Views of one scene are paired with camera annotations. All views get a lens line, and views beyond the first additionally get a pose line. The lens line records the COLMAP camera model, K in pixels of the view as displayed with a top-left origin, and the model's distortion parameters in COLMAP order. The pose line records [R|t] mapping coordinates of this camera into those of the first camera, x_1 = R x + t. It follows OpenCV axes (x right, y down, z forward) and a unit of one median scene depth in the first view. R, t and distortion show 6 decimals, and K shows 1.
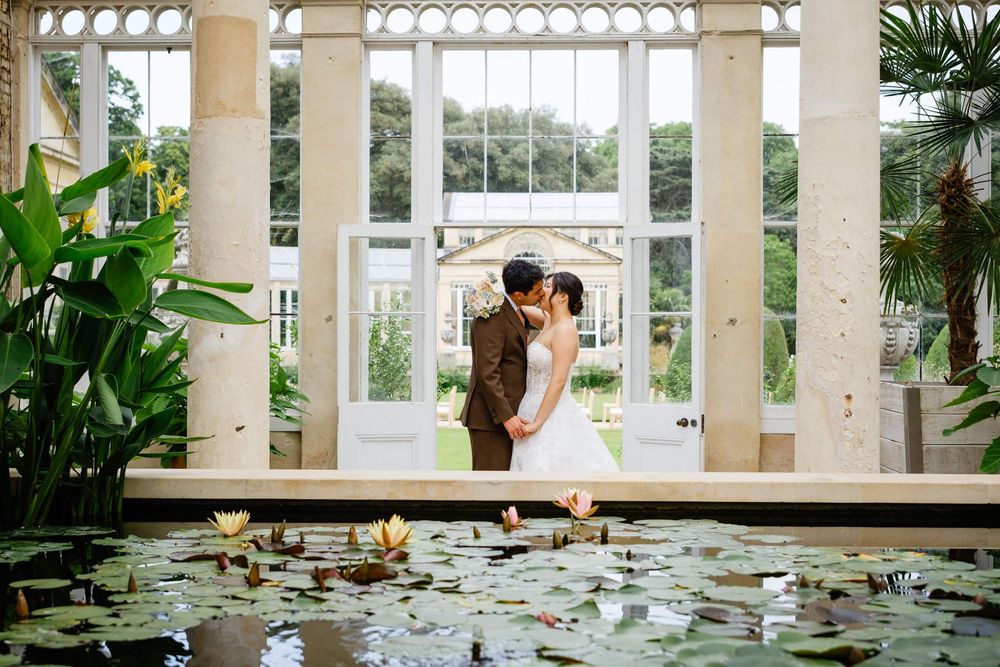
lens RADIAL K [[927.7, 0, 516.3], [0, 927.7, 370.1], [0, 0, 1]] dist [-0.010689, 0.003995]
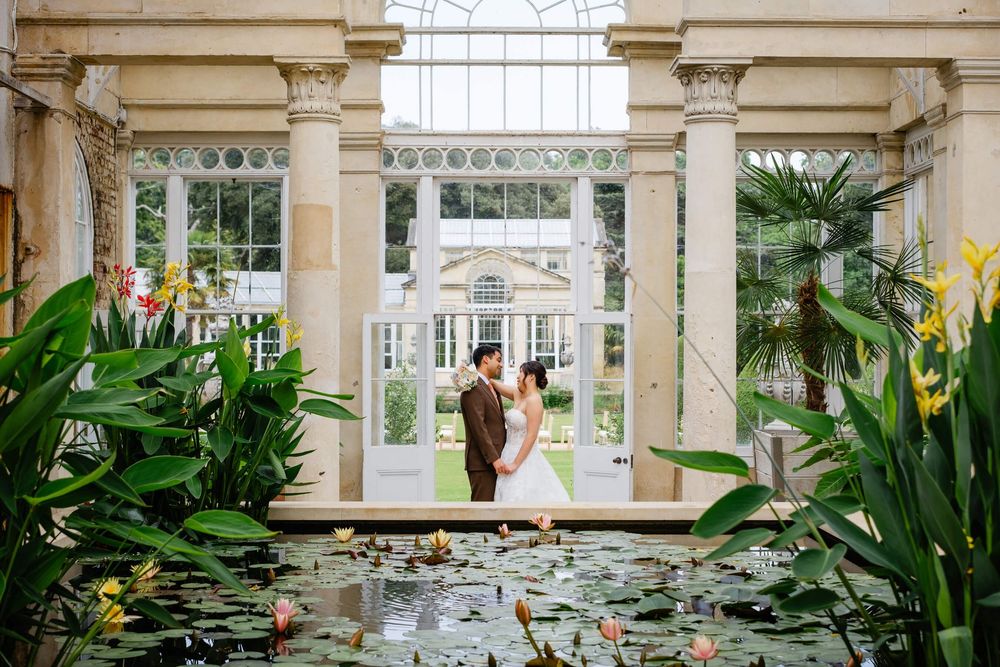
lens RADIAL K [[927.7, 0, 516.3], [0, 927.7, 370.1], [0, 0, 1]] dist [-0.010689, 0.003995]
pose [[0.999046, 0.000346, 0.043678, -0.058141], [0.000323, 0.999883, -0.015322, -0.110711], [-0.043678, 0.015321, 0.998928, -0.717825]]
